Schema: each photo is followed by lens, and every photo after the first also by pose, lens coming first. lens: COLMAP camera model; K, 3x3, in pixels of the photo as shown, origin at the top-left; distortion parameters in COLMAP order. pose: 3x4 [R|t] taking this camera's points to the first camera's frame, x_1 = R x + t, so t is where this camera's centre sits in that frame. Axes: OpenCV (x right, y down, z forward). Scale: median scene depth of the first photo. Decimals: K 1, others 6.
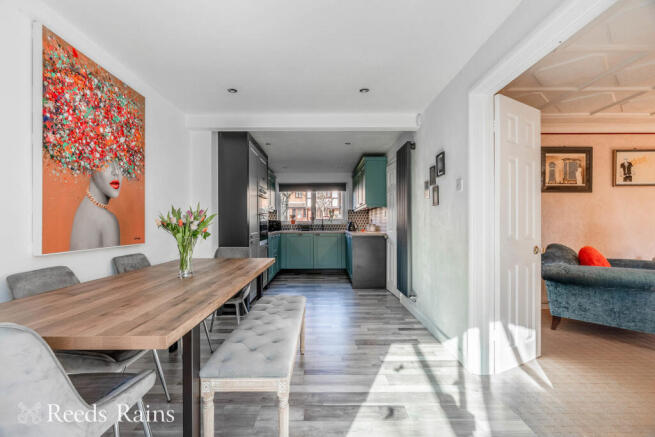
lens RADIAL K [[301.1, 0, 326.5], [0, 301.1, 220.5], [0, 0, 1]] dist [-0.003318, 0.000110]
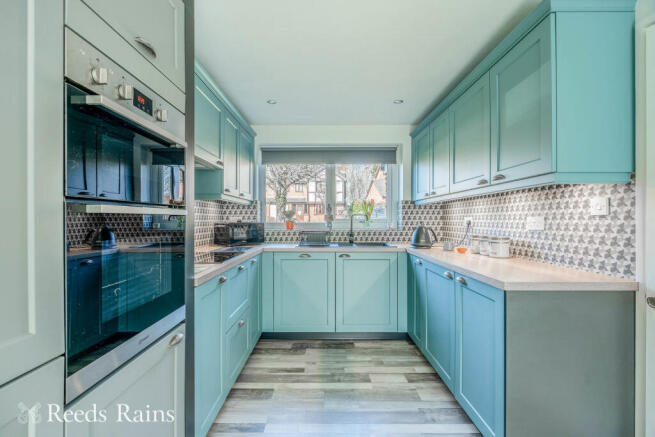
lens RADIAL K [[301.1, 0, 327.2], [0, 301.1, 216.5], [0, 0, 1]] dist [-0.003318, 0.000110]
pose [[0.999996, 0.001579, 0.002125, -0.051977], [-0.001578, 0.999999, -0.000477, -0.009392], [-0.002126, 0.000473, 0.999998, 0.514649]]
